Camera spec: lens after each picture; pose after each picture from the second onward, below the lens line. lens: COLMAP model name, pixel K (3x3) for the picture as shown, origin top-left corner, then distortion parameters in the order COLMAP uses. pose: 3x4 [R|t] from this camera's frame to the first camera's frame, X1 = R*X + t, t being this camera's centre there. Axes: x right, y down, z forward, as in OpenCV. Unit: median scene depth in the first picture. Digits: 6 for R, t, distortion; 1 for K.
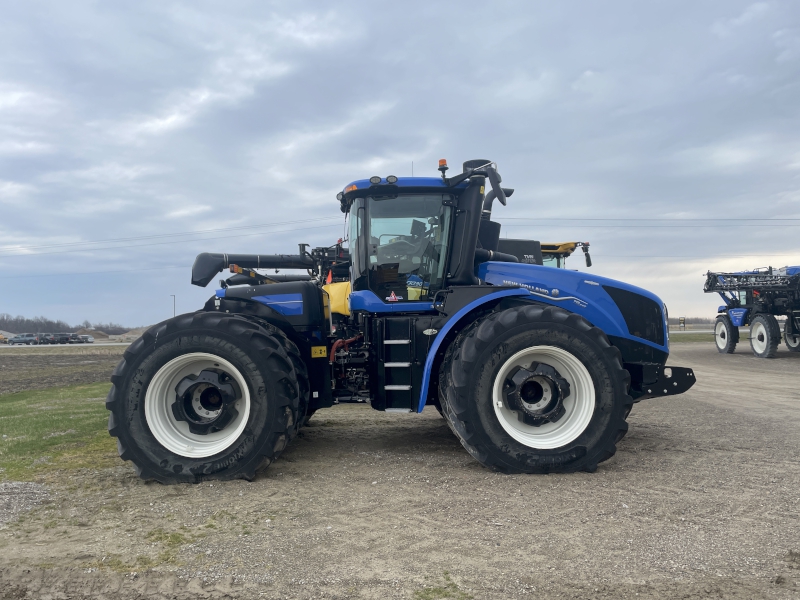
lens RADIAL K [[619.3, 0, 371.6], [0, 619.3, 314.0], [0, 0, 1]] dist [0.007535, 0.004885]
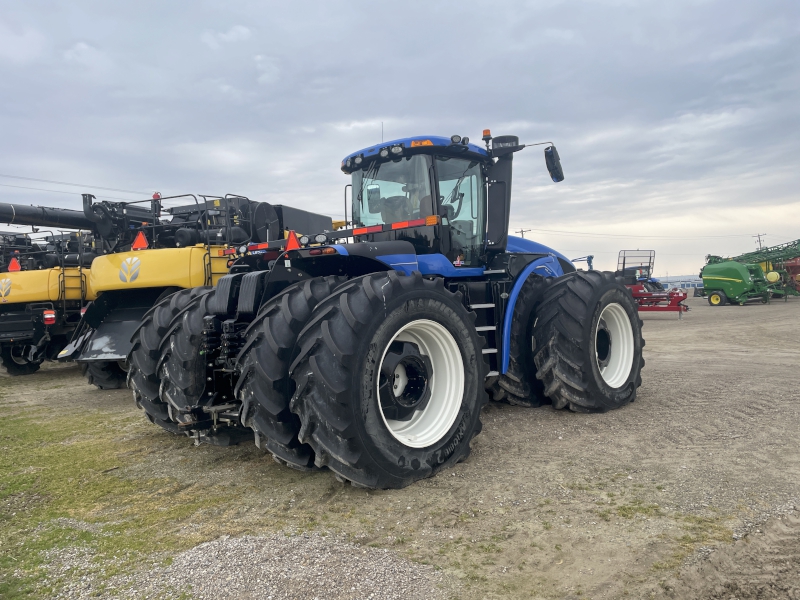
lens RADIAL K [[619.3, 0, 387.5], [0, 619.3, 303.8], [0, 0, 1]] dist [0.007535, 0.004885]
pose [[0.706606, -0.018834, 0.707356, -0.396234], [0.013640, 0.999823, 0.012996, 0.013592], [-0.707475, 0.000465, 0.706738, 0.201419]]
